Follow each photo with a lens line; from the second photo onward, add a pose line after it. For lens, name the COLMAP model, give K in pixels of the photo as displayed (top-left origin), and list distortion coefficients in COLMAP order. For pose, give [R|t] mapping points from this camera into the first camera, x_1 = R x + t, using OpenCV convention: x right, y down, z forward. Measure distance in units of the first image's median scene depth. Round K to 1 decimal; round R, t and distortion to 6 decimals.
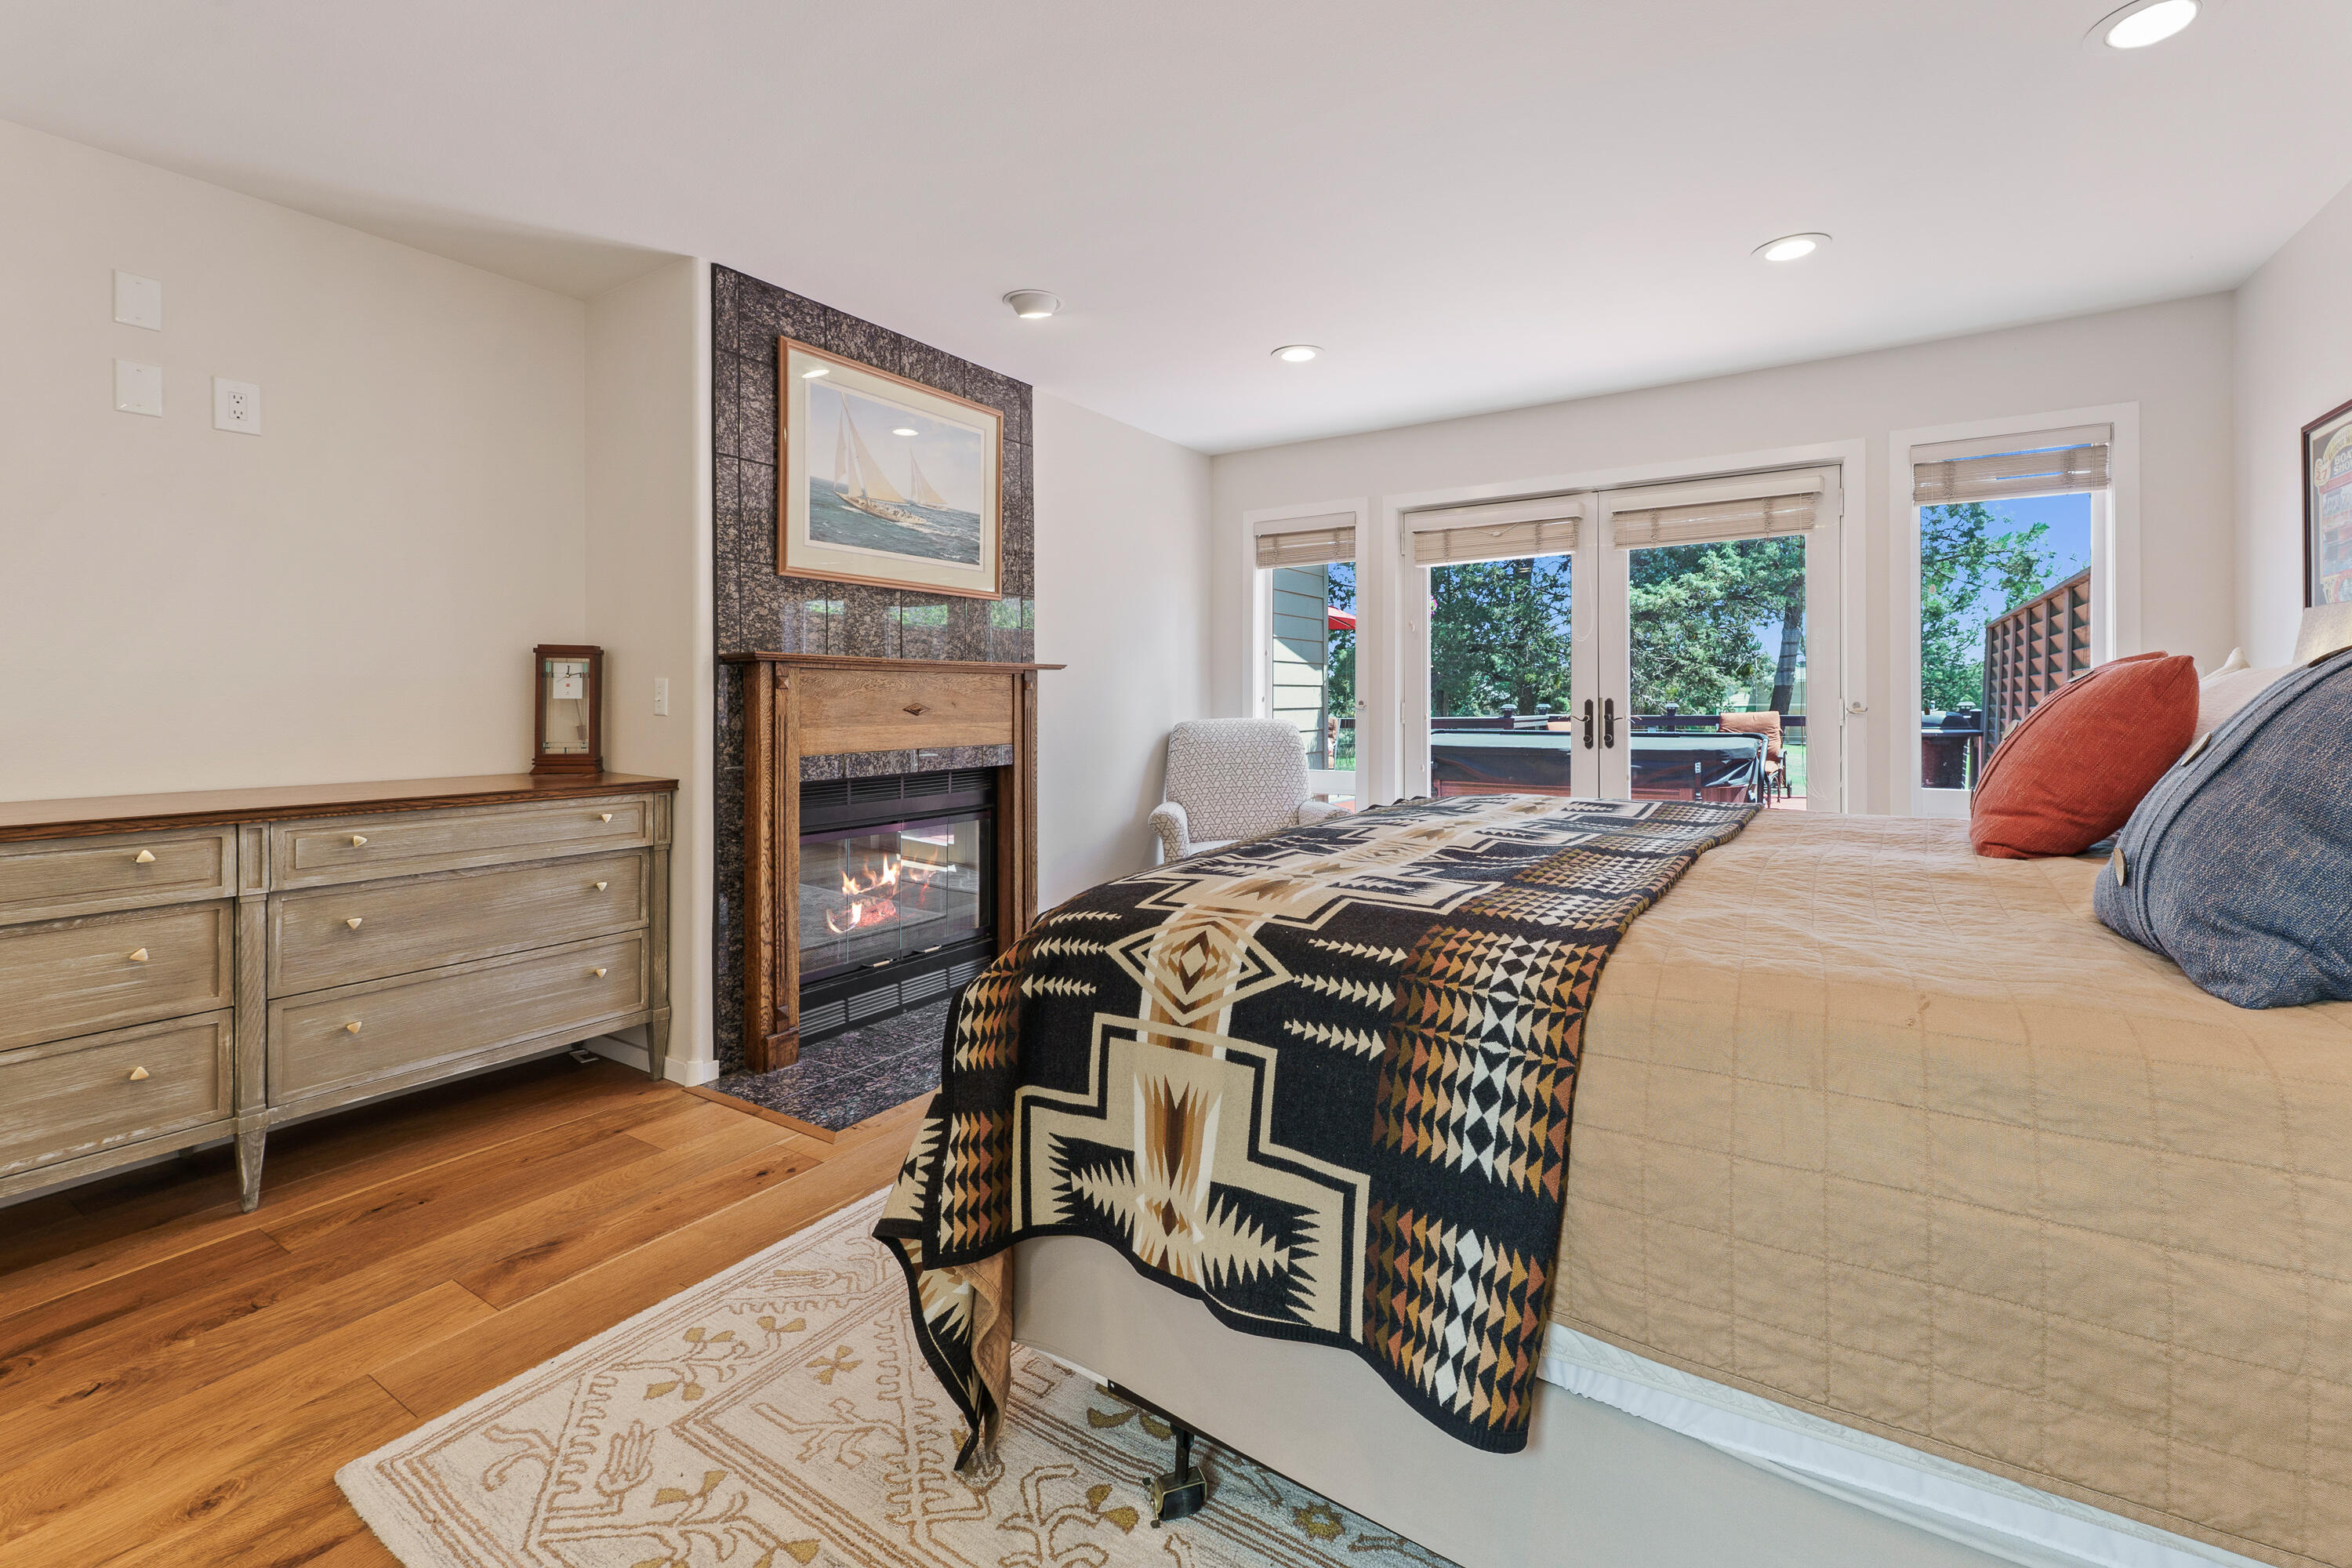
lens RADIAL K [[1001.8, 0, 1174.4], [0, 1001.8, 699.8], [0, 0, 1]] dist [0.000712, -0.000295]
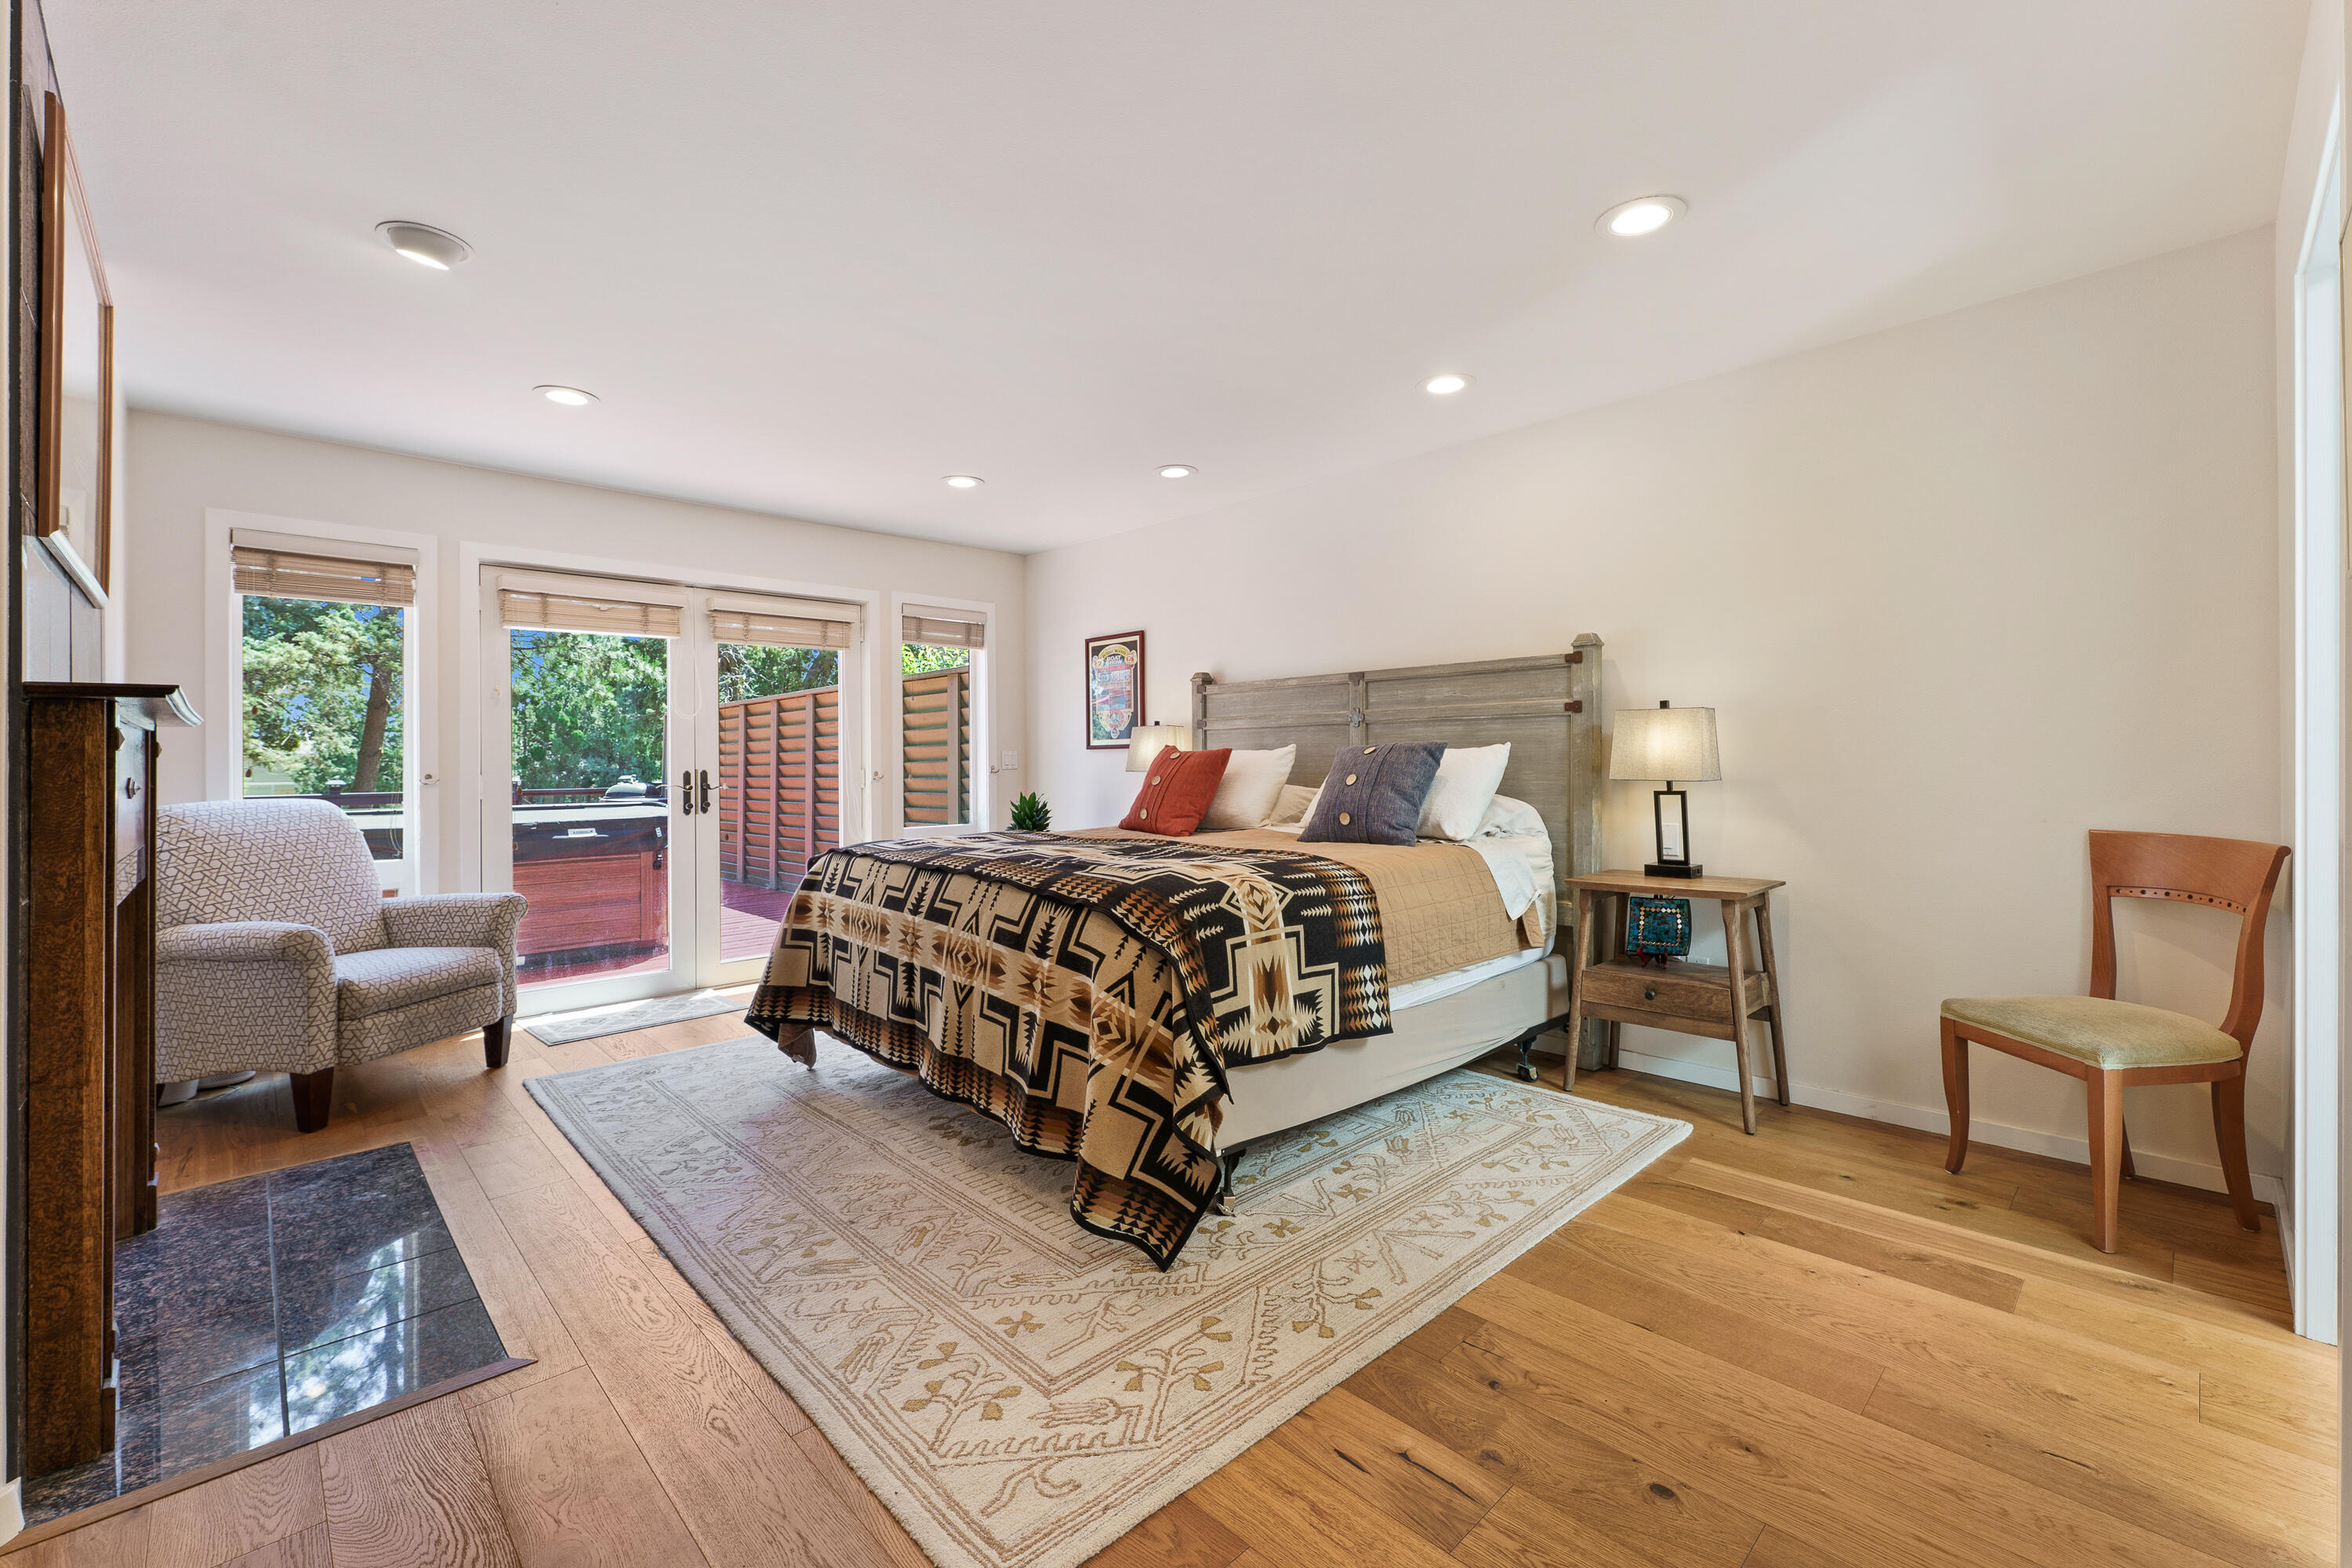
lens RADIAL K [[992.9, 0, 1186.3], [0, 992.9, 768.2], [0, 0, 1]] dist [-0.000744, -0.000135]
pose [[0.224842, -0.000687, 0.974395, -1.713103], [0.009444, 0.999954, -0.001474, 0.010921], [-0.974350, 0.009533, 0.224838, 0.639744]]
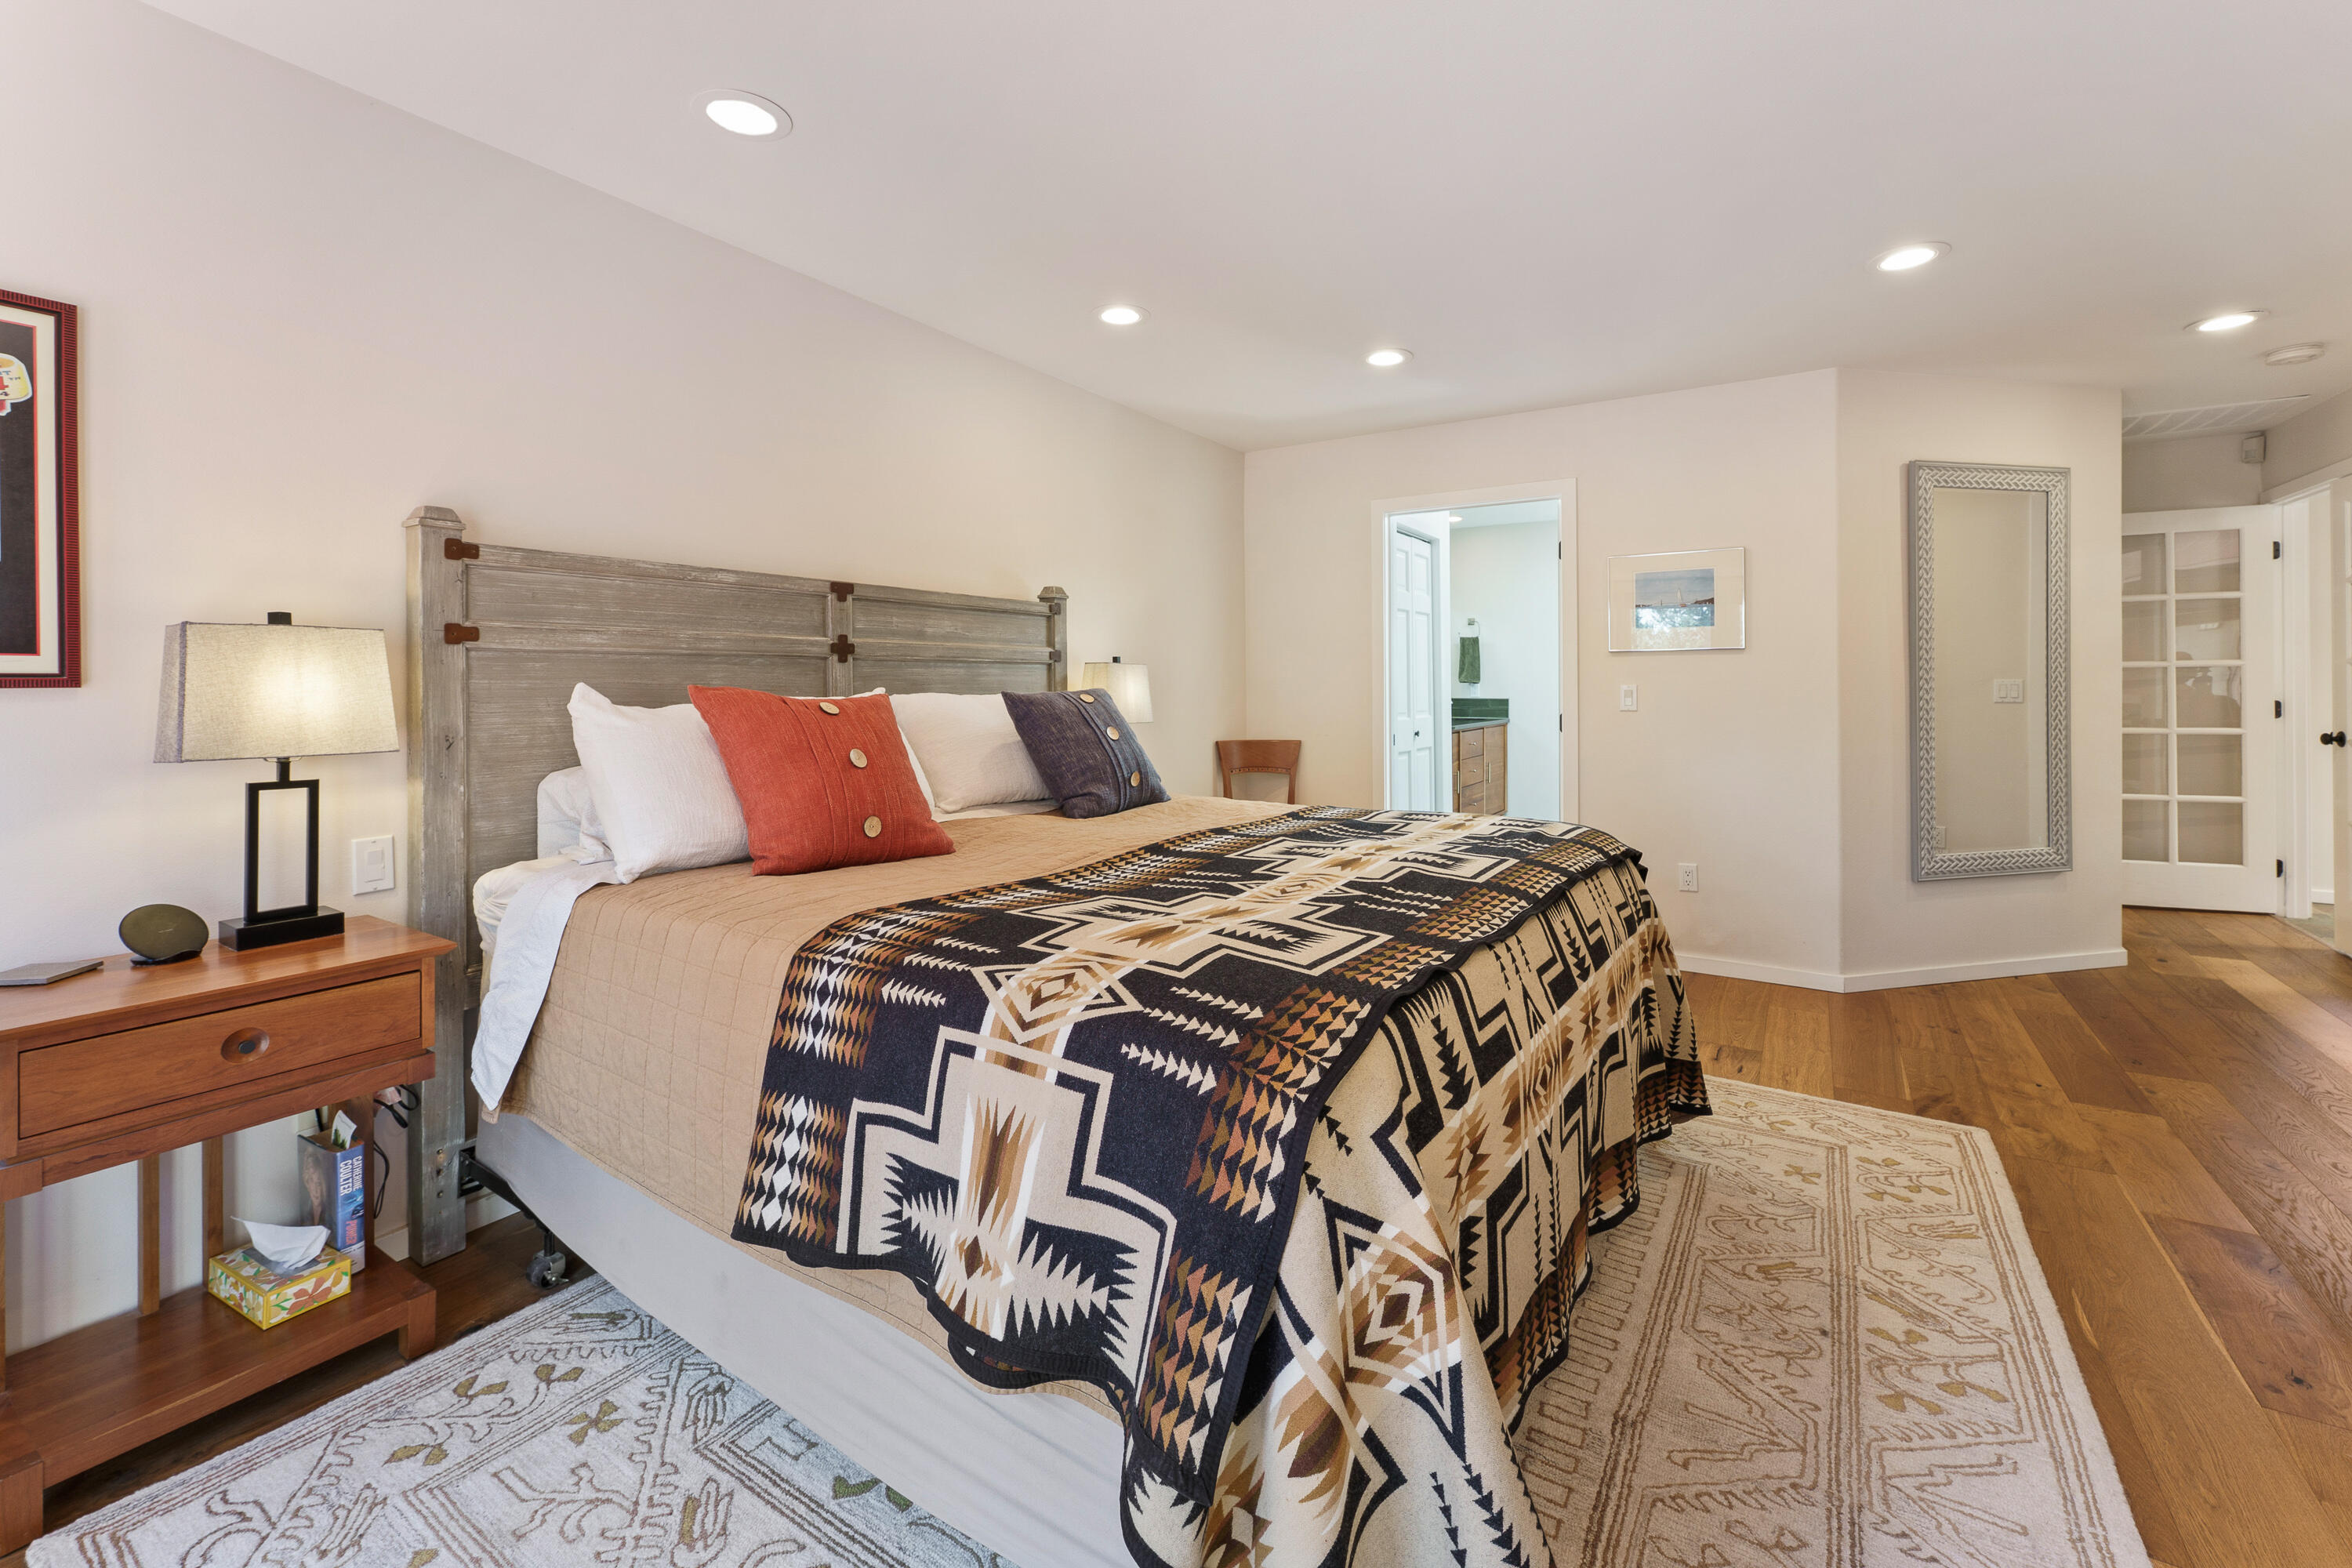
lens RADIAL K [[976.8, 0, 1189.3], [0, 976.8, 683.2], [0, 0, 1]] dist [0.000827, 0.000189]
pose [[-0.999843, 0.008876, -0.015356, 0.666130], [0.008889, 0.999960, -0.000755, -0.063143], [0.015349, -0.000891, -0.999882, 2.854768]]
